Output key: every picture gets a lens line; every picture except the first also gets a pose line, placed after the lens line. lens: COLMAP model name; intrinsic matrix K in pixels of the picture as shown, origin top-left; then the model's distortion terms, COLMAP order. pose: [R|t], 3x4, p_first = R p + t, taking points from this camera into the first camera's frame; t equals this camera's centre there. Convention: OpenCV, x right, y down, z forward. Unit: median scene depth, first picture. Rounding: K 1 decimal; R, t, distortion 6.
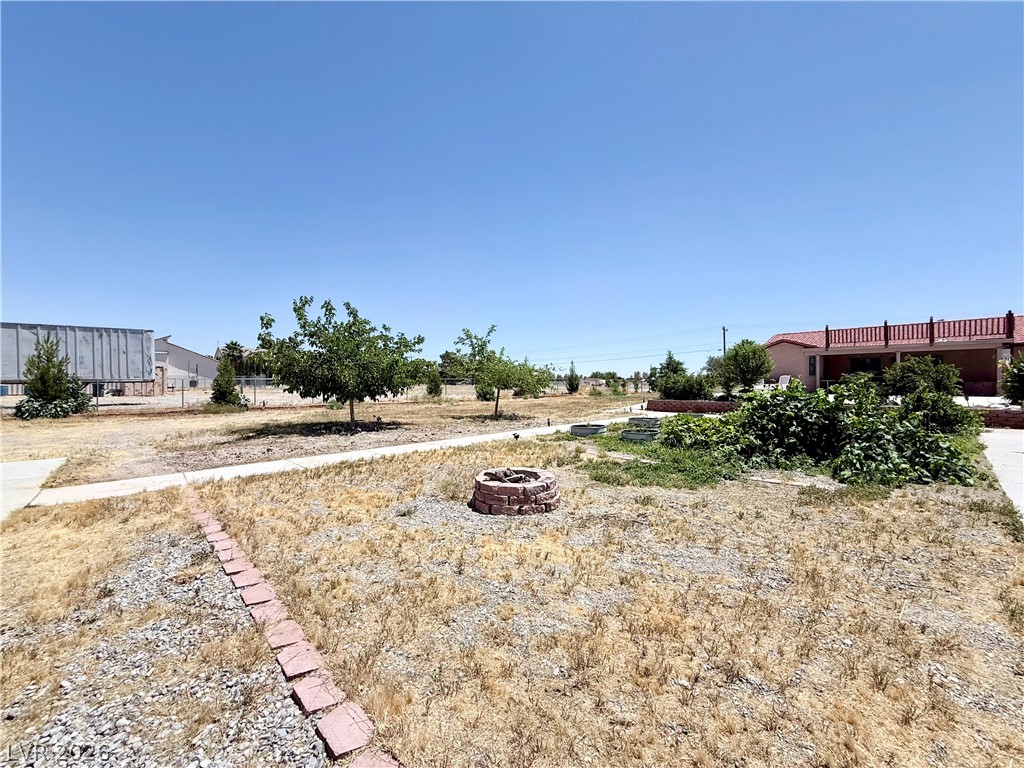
lens RADIAL K [[408.2, 0, 509.8], [0, 408.2, 385.2], [0, 0, 1]] dist [0.000322, 0.000055]
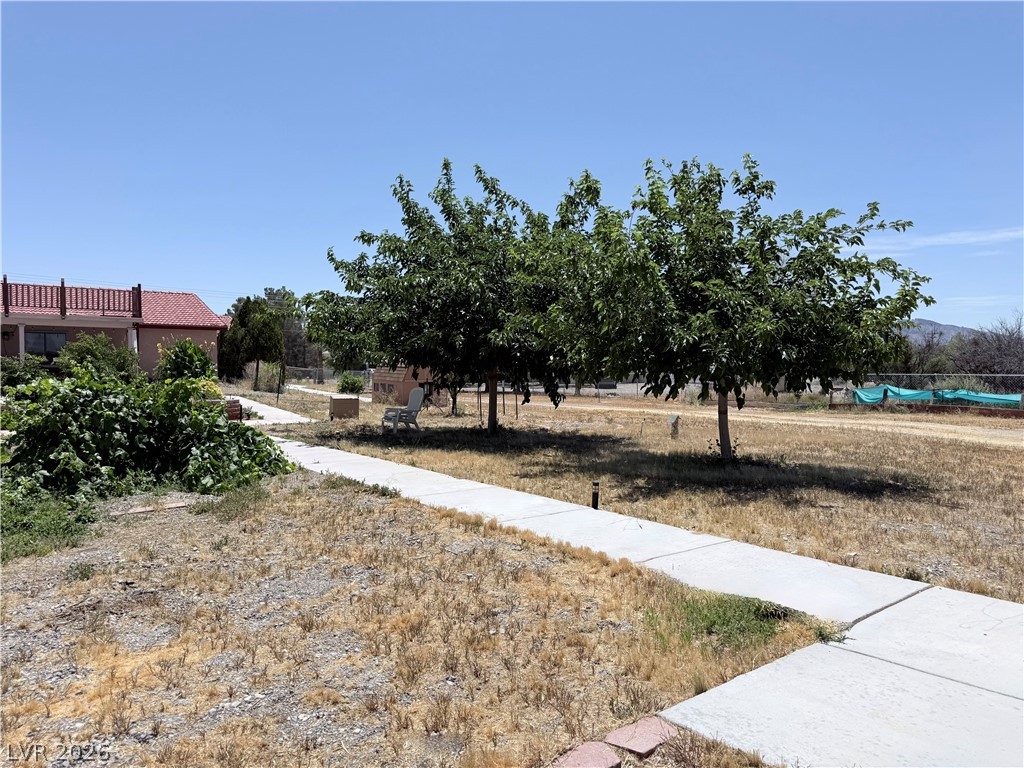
lens RADIAL K [[796.5, 0, 494.4], [0, 796.5, 364.4], [0, 0, 1]] dist [0.071735, -0.112522]
pose [[0.088320, 0.014253, 0.995990, -0.307048], [0.007575, 0.999859, -0.014980, 0.008032], [-0.996063, 0.008867, 0.088200, 0.141829]]
